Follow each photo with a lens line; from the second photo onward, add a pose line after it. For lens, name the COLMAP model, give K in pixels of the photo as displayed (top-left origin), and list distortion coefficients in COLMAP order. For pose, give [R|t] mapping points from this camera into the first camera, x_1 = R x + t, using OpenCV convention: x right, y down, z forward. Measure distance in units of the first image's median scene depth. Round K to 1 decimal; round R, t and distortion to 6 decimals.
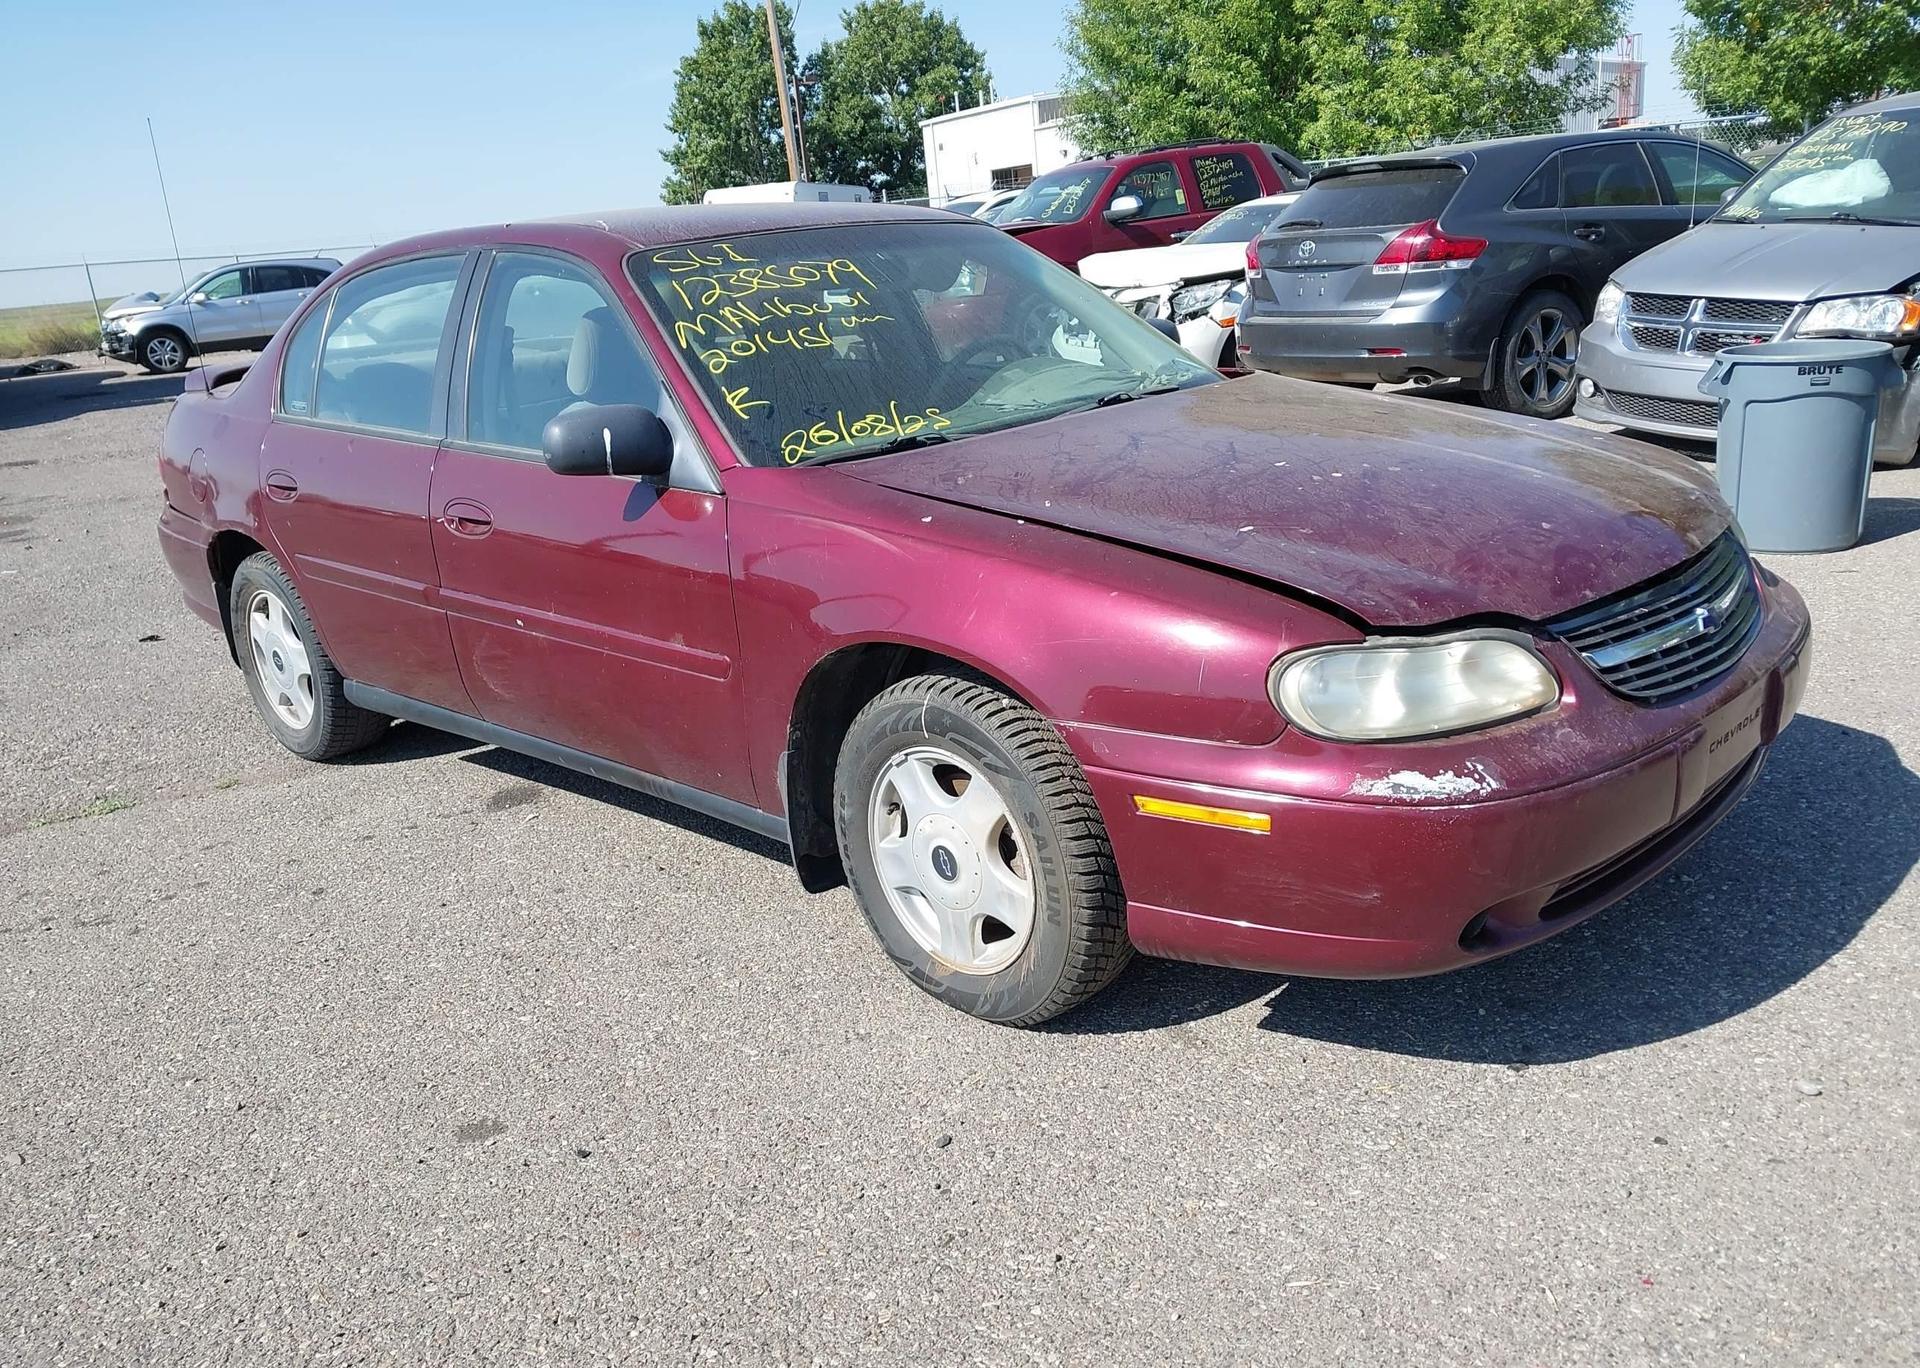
lens RADIAL K [[1565.9, 0, 961.3], [0, 1565.9, 701.0], [0, 0, 1]] dist [0.013197, -0.011960]
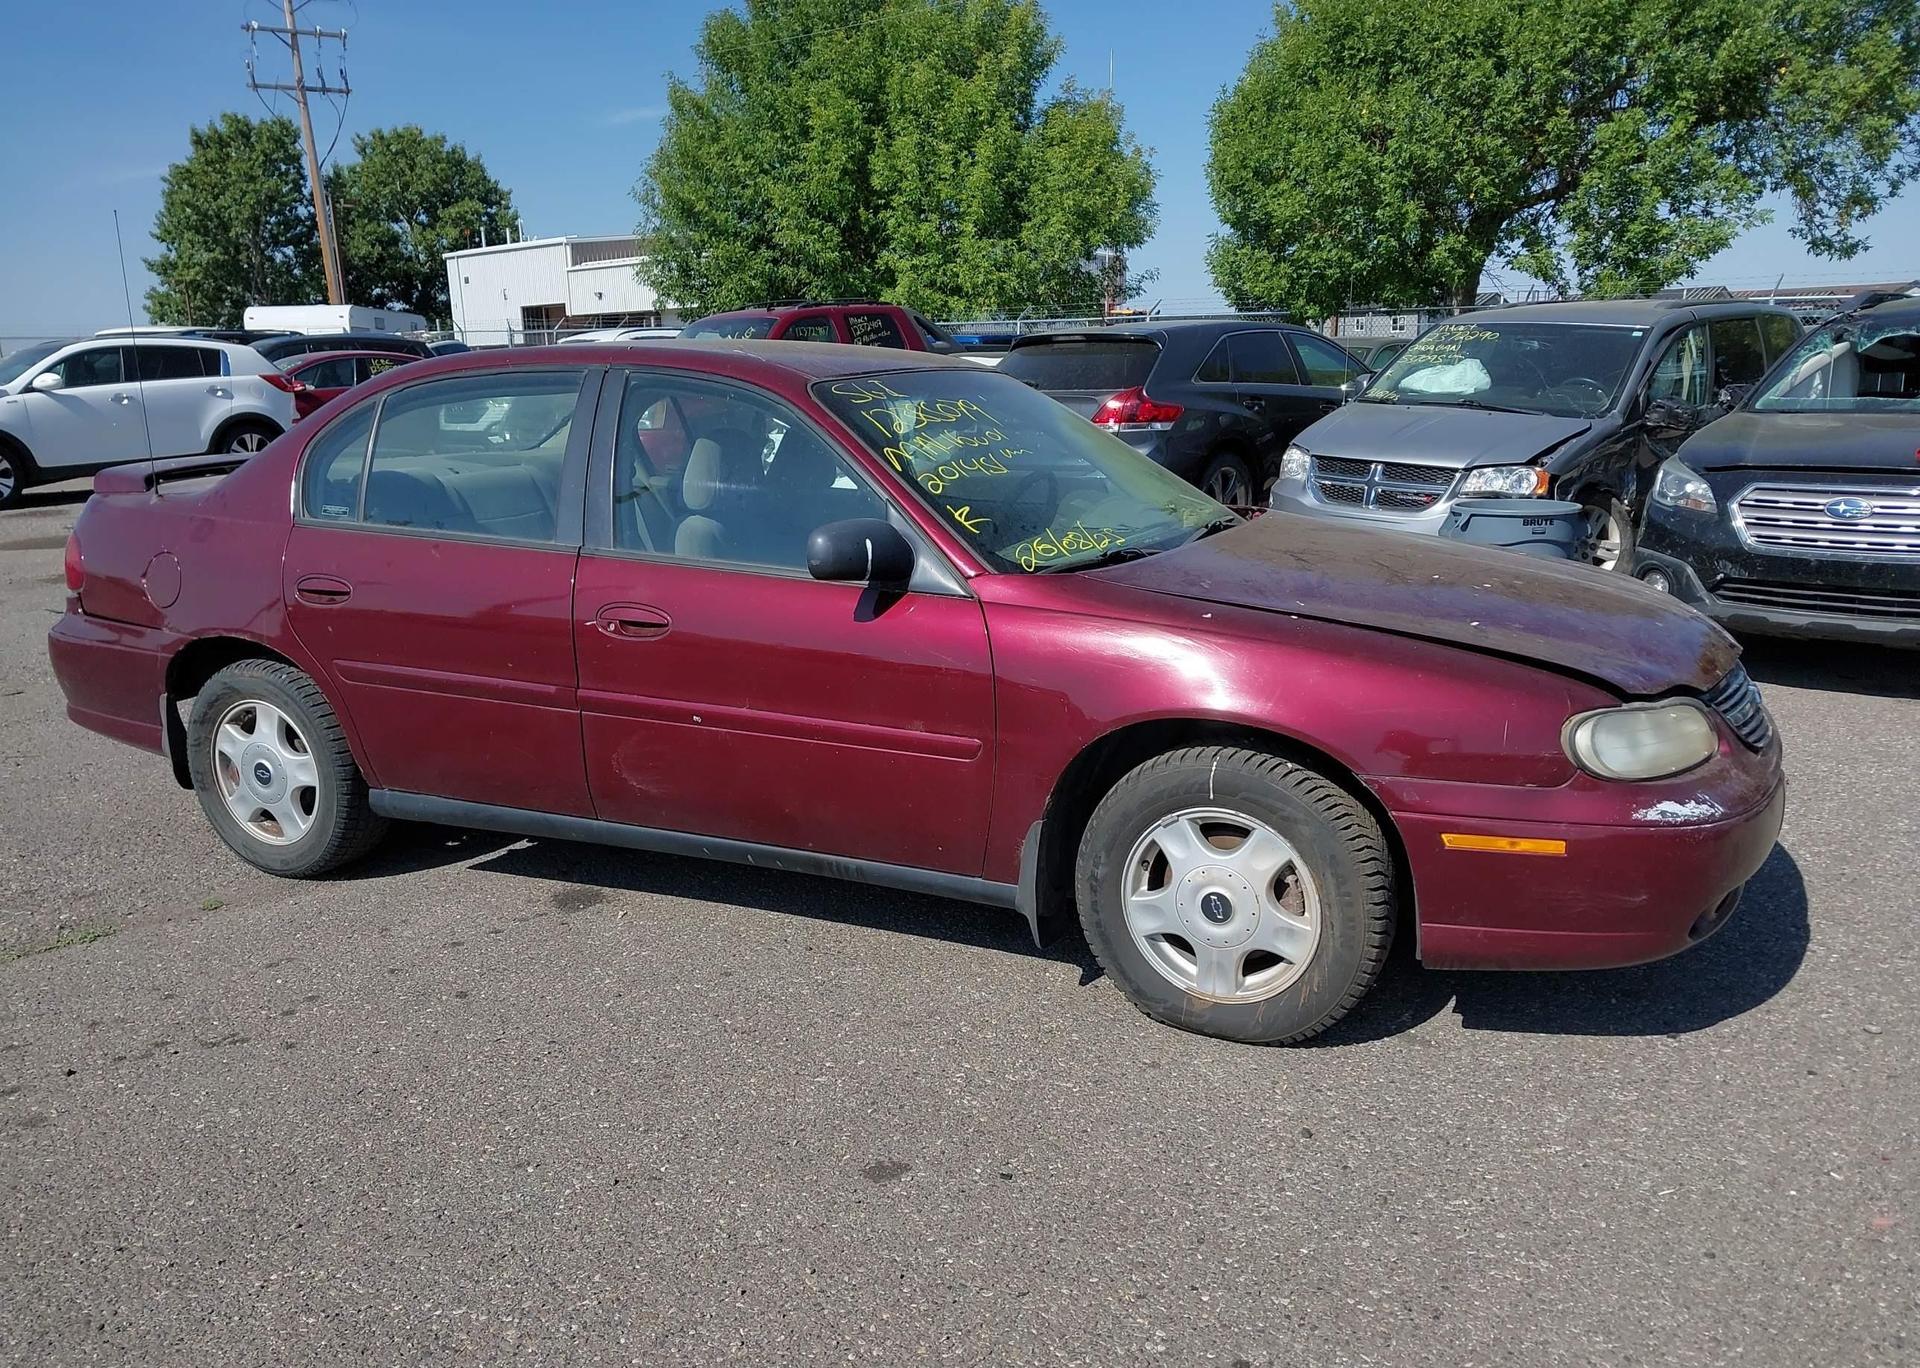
lens RADIAL K [[1565.9, 0, 946.4], [0, 1565.9, 690.2], [0, 0, 1]] dist [0.013197, -0.011960]
pose [[0.949494, -0.004772, 0.313750, -0.216045], [0.034302, 0.995471, -0.088665, 0.014362], [-0.311905, 0.094949, 0.945357, -0.025522]]
